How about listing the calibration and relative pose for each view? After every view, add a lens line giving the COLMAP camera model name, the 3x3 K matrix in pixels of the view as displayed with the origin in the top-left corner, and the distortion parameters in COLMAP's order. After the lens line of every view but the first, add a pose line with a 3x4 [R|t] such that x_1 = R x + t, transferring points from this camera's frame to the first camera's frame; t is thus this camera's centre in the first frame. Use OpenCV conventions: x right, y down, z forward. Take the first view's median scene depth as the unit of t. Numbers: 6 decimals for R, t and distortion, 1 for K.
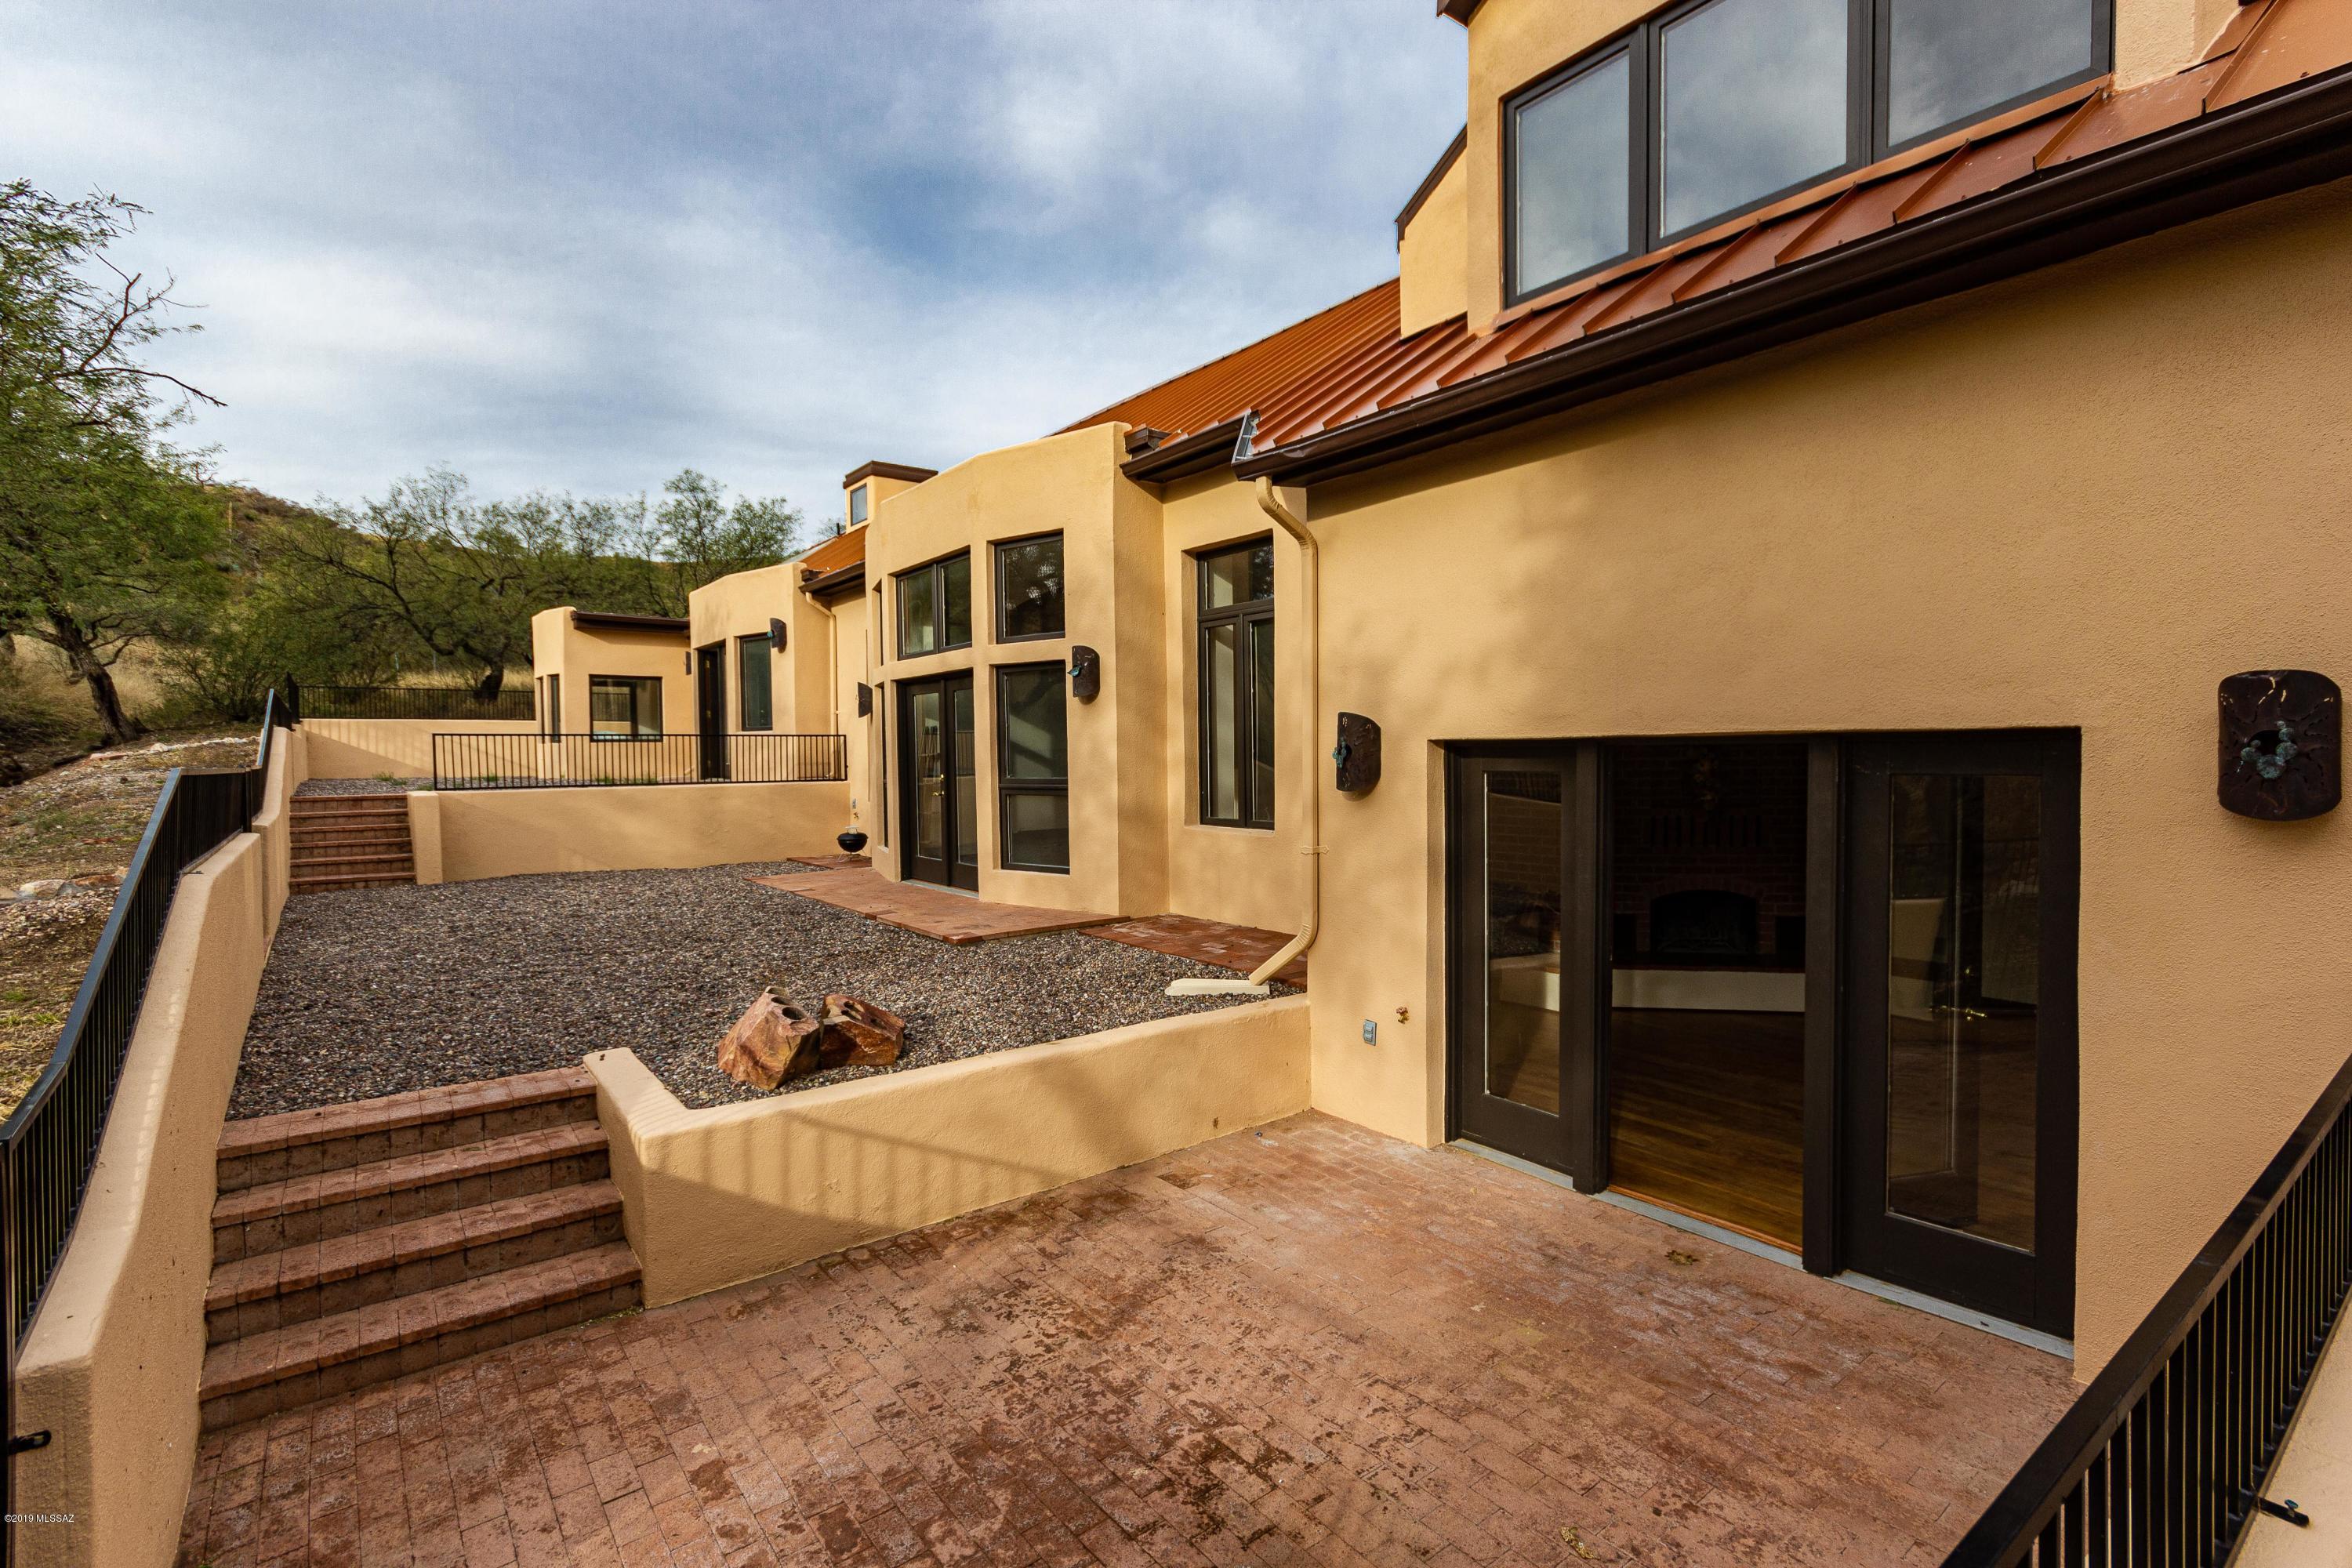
lens RADIAL K [[1100.6, 0, 1176.1], [0, 1100.6, 780.4], [0, 0, 1]] dist [0.001086, 0.003894]
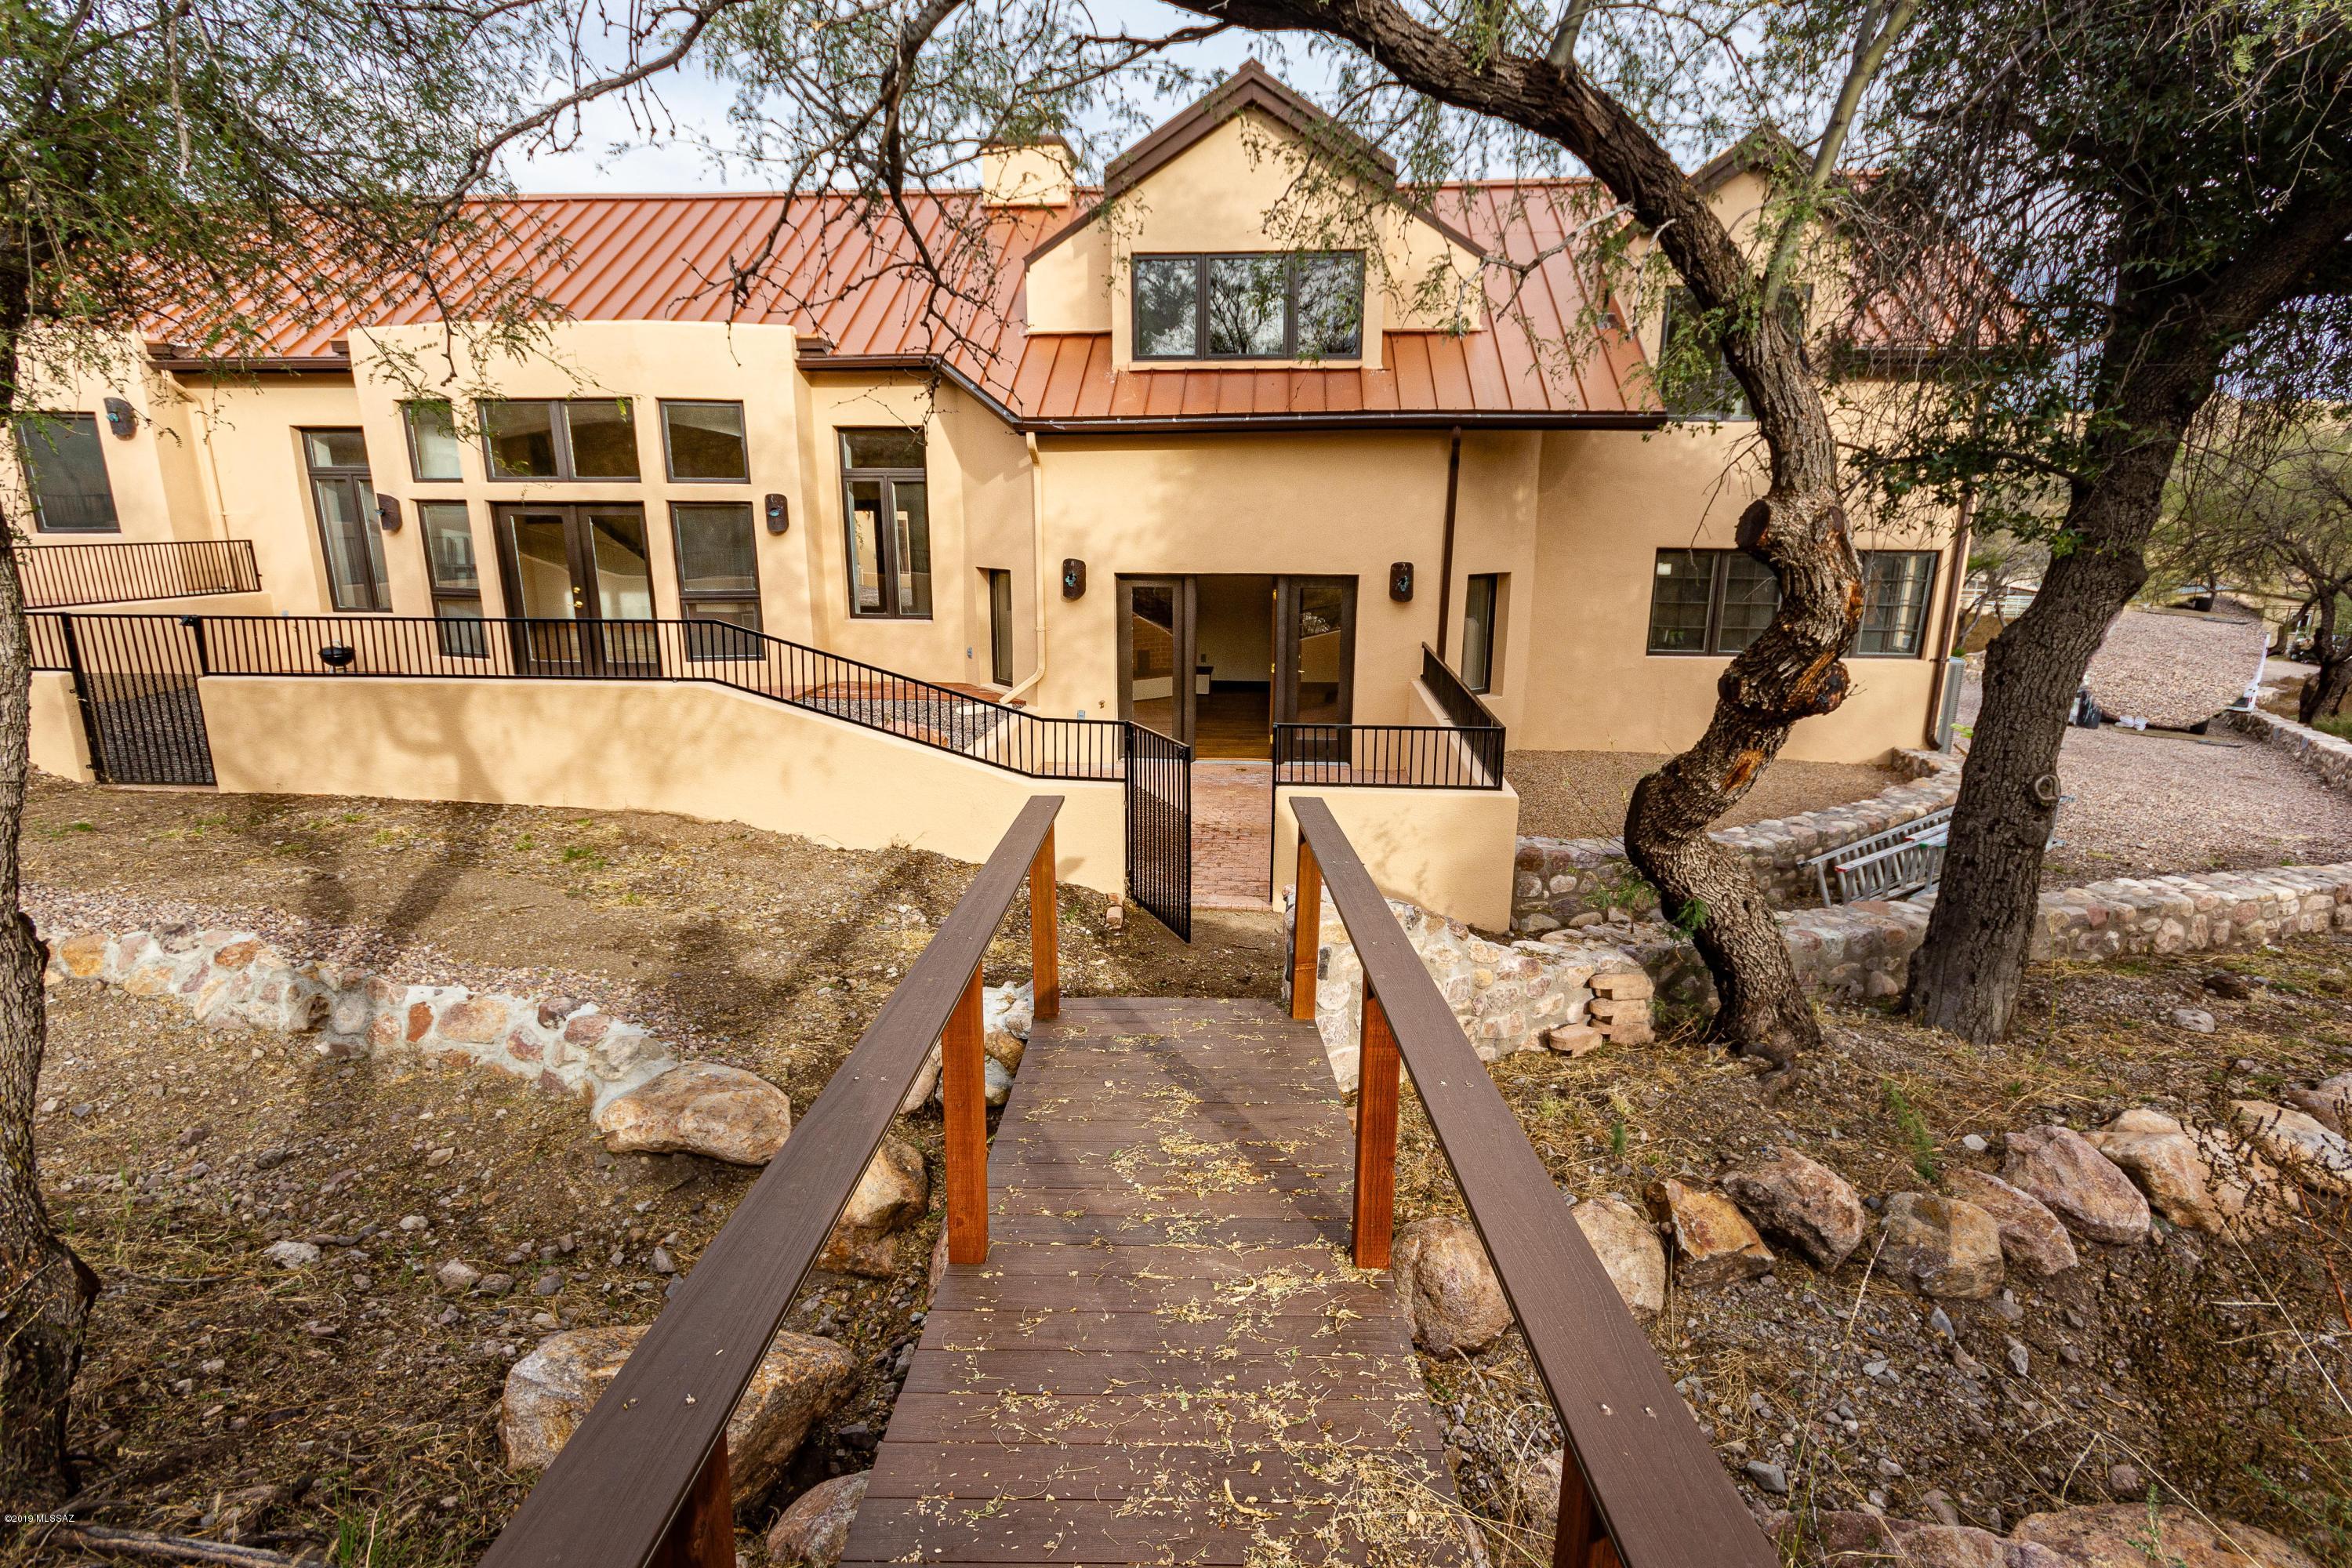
lens RADIAL K [[1100.6, 0, 1174.8], [0, 1100.6, 778.3], [0, 0, 1]] dist [0.001086, 0.003894]
pose [[0.660604, -0.172684, 0.730605, -0.891045], [0.007244, 0.974607, 0.223806, -0.084909], [-0.750700, -0.142555, 0.645080, -0.345517]]
